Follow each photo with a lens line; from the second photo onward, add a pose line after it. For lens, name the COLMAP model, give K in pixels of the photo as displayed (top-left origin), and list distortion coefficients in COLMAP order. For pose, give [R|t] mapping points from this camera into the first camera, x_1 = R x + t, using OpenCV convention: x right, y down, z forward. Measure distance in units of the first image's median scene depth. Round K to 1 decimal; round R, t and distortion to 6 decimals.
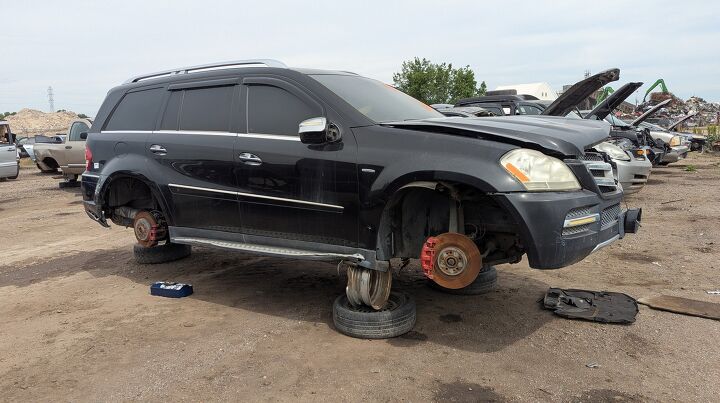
lens RADIAL K [[525.1, 0, 360.0], [0, 525.1, 201.5], [0, 0, 1]] dist [0.079022, -0.082271]
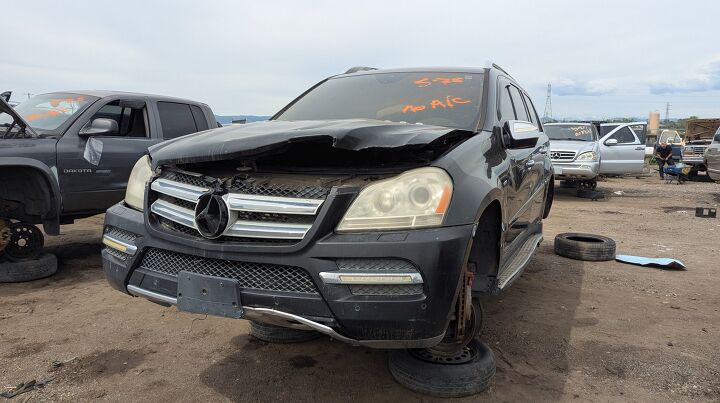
lens RADIAL K [[525.5, 0, 362.6], [0, 525.5, 205.4], [0, 0, 1]] dist [0.072524, -0.076734]
pose [[0.104956, 0.159671, -0.981575, 1.013015], [-0.150533, 0.978204, 0.143027, -0.161676], [0.983018, 0.132748, 0.126704, 1.005717]]
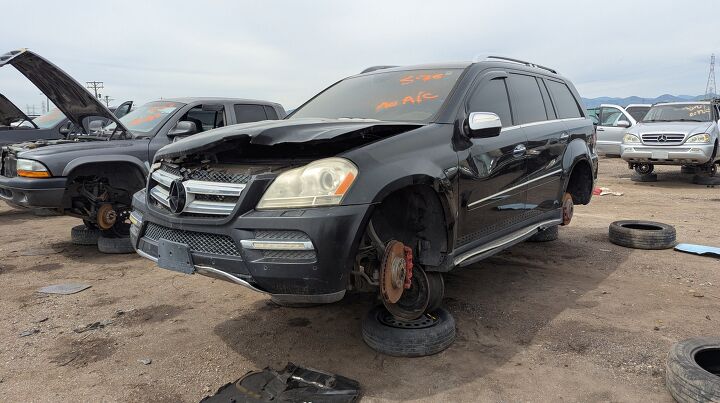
lens RADIAL K [[525.1, 0, 360.0], [0, 525.1, 201.5], [0, 0, 1]] dist [0.079022, -0.082271]
pose [[-0.143472, 0.171499, -0.974681, 1.135182], [-0.107451, 0.976349, 0.187609, -0.206721], [0.983804, 0.131647, -0.121651, 1.257073]]
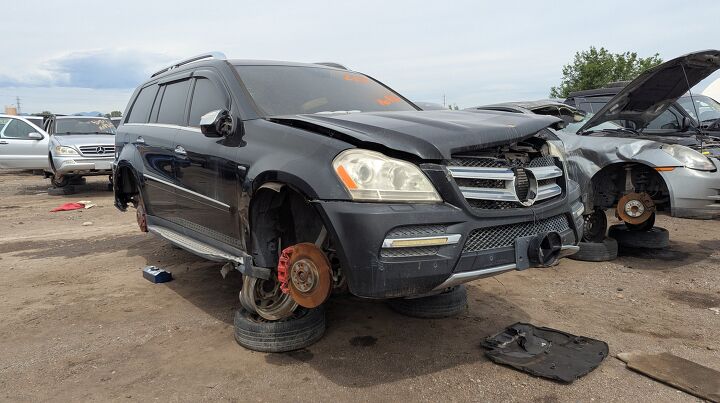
lens RADIAL K [[525.1, 0, 360.0], [0, 525.1, 201.5], [0, 0, 1]] dist [0.079022, -0.082271]
pose [[0.938712, 0.061484, -0.339176, 0.472100], [-0.059834, 0.998091, 0.015330, -0.024078], [0.339471, 0.005904, 0.940598, 0.181709]]
